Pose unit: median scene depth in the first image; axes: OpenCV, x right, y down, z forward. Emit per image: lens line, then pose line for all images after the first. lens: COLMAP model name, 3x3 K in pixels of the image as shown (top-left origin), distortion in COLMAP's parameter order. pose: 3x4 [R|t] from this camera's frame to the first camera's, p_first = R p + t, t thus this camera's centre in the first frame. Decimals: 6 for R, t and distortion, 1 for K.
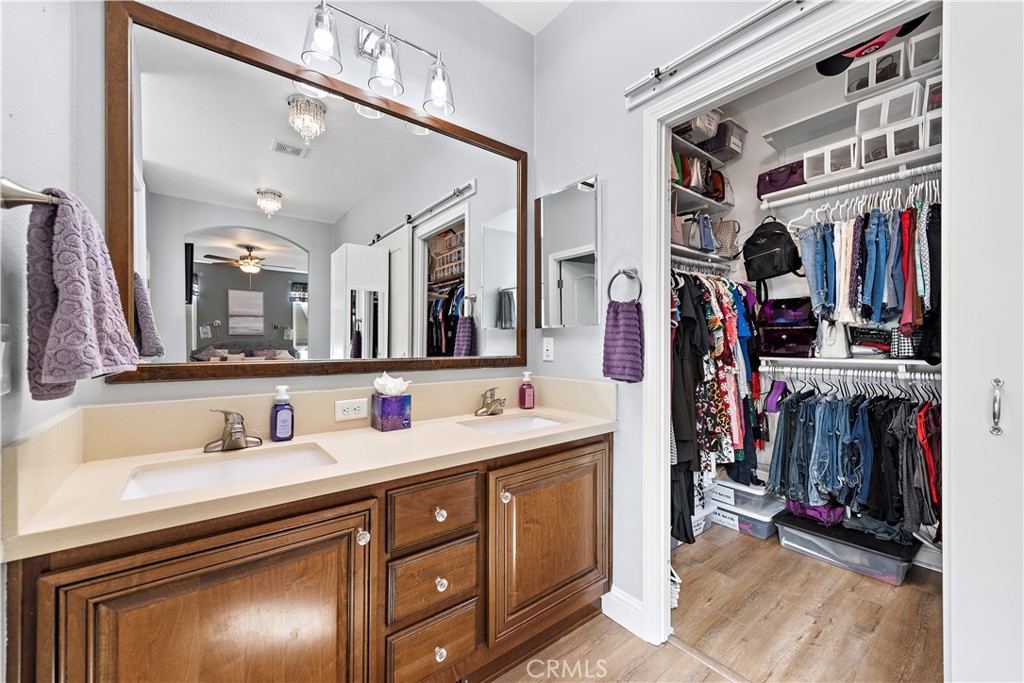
lens RADIAL K [[402.3, 0, 515.1], [0, 402.3, 344.3], [0, 0, 1]] dist [0.015322, -0.000919]
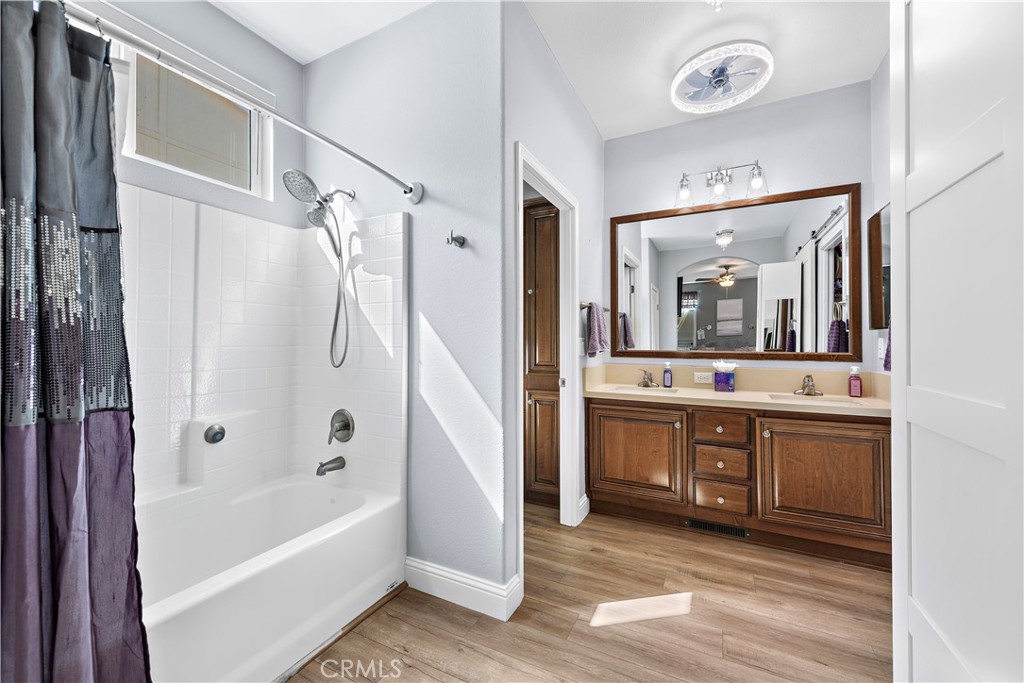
lens RADIAL K [[402.3, 0, 514.4], [0, 402.3, 343.0], [0, 0, 1]] dist [0.015322, -0.000919]
pose [[0.416851, 0.001204, -0.908974, 0.701660], [-0.000940, 0.999999, 0.000893, 0.000645], [0.908974, 0.000482, 0.416852, -0.429292]]
